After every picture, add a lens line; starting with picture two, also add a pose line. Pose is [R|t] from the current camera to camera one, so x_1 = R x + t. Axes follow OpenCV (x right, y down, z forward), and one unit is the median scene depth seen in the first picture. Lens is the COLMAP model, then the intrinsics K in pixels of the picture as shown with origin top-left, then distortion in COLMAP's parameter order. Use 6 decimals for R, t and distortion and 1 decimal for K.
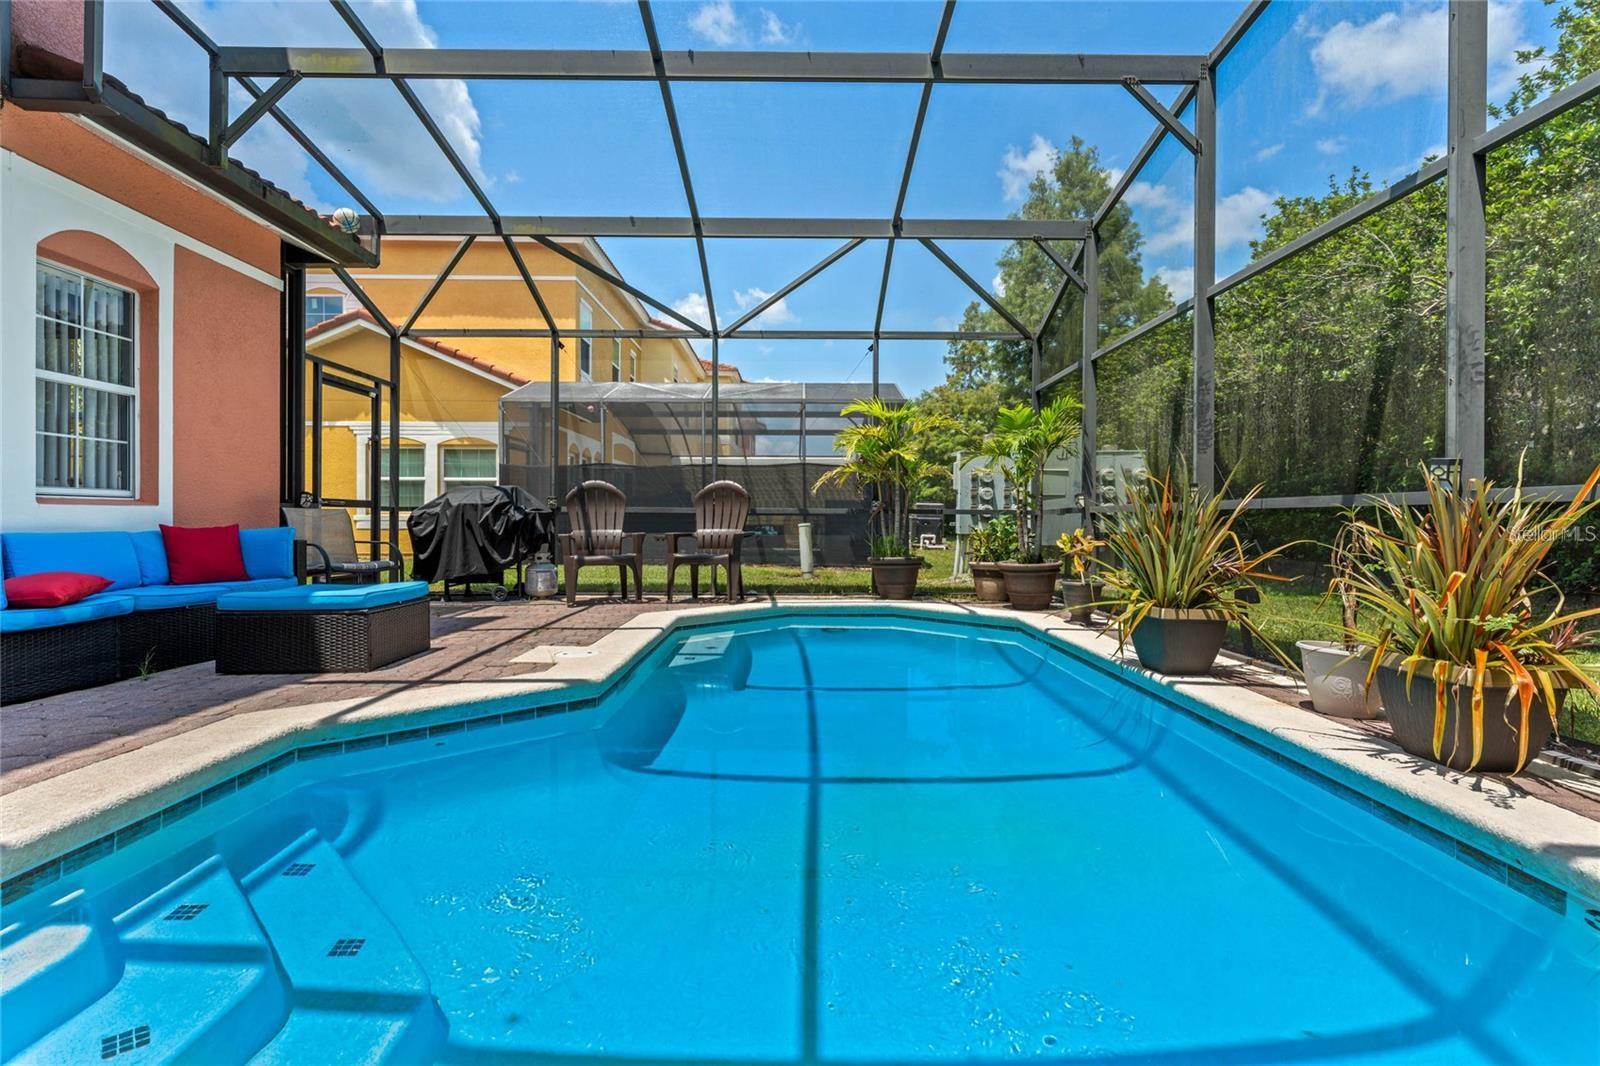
lens RADIAL K [[765.5, 0, 802.8], [0, 765.5, 521.5], [0, 0, 1]] dist [-0.003139, -0.000370]
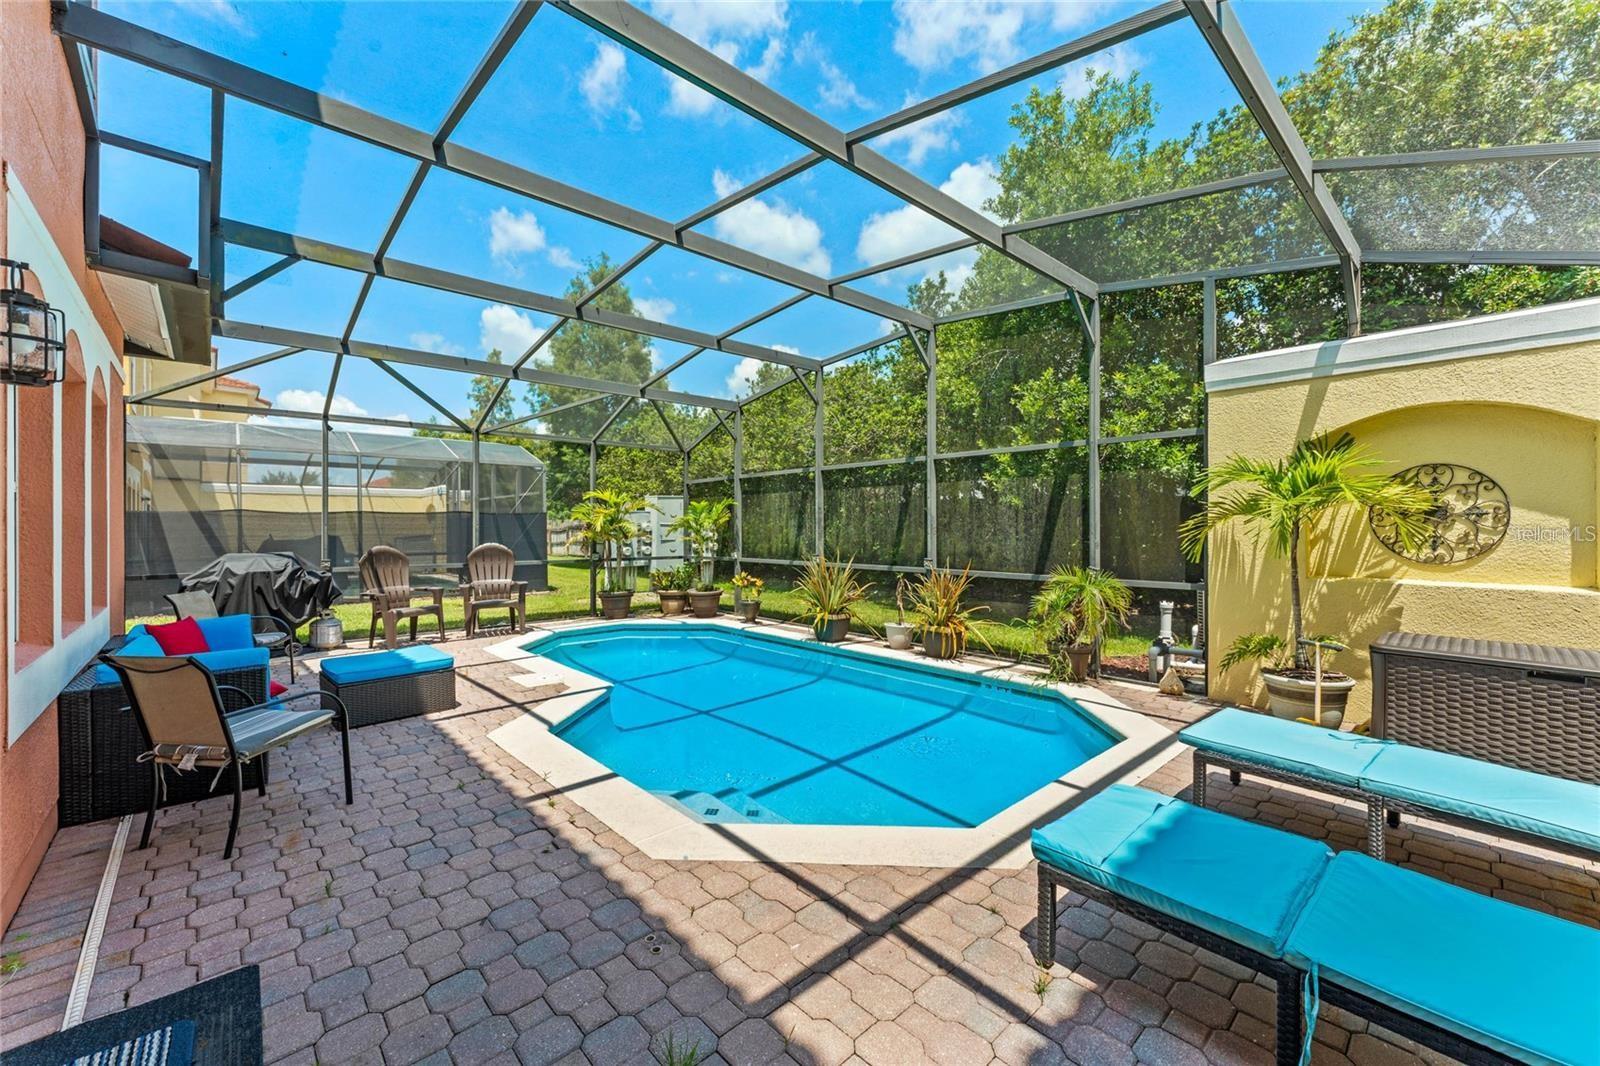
lens RADIAL K [[644.6, 0, 803.2], [0, 644.6, 525.6], [0, 0, 1]] dist [0.004770, 0.000042]
pose [[0.741414, -0.004880, 0.671031, -0.507946], [0.006854, 0.999976, -0.000301, -0.089104], [-0.671013, 0.004822, 0.741430, -0.232145]]
